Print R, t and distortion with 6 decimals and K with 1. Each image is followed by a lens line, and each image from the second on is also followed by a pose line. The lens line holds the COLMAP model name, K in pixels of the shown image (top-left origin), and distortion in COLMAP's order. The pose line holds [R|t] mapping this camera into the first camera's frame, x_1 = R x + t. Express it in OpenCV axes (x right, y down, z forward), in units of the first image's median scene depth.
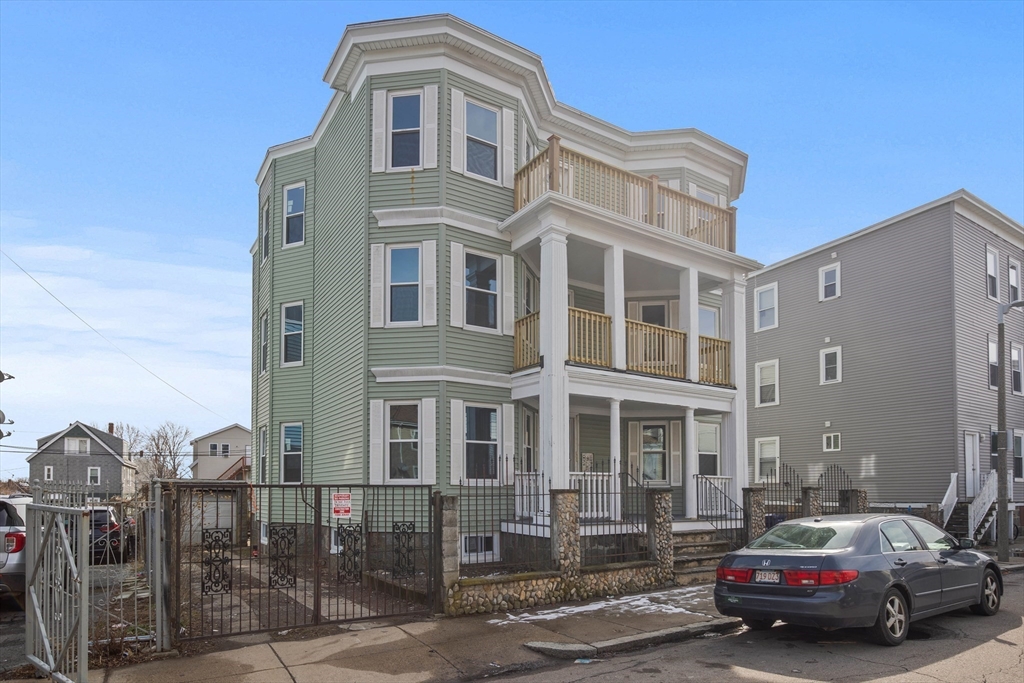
lens RADIAL K [[569.9, 0, 481.8], [0, 569.9, 335.0], [0, 0, 1]] dist [0.001450, -0.000101]
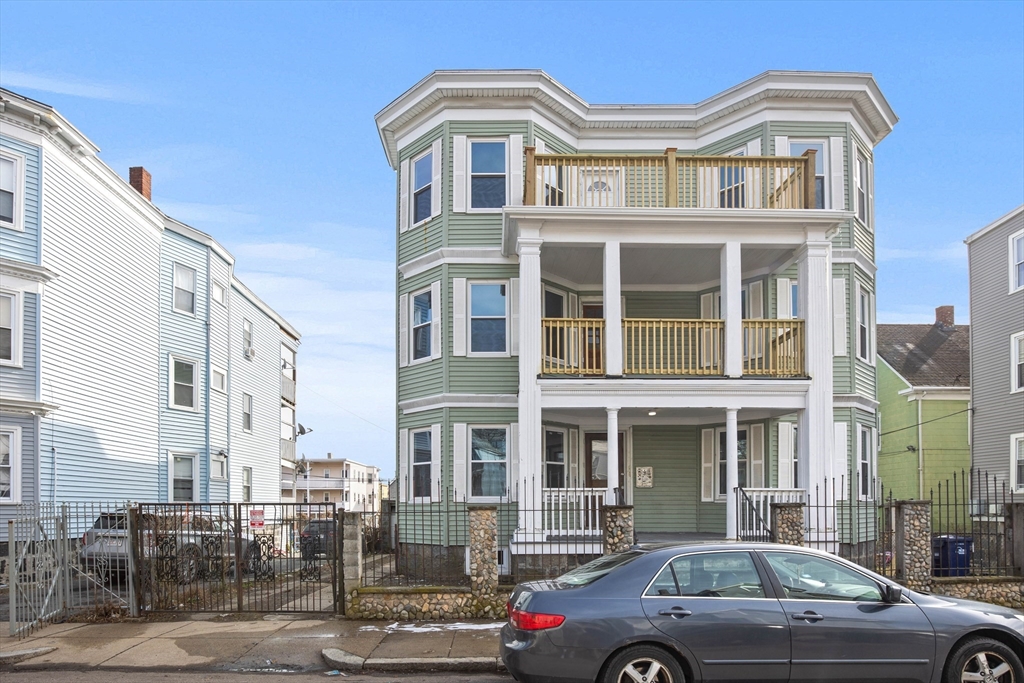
lens RADIAL K [[487.0, 0, 511.9], [0, 487.0, 398.3], [0, 0, 1]] dist [-0.018975, 0.000292]
pose [[0.859937, -0.109803, -0.498450, 0.514273], [0.135750, 0.990614, 0.015978, 0.066104], [0.492017, -0.081405, 0.866771, 0.258569]]
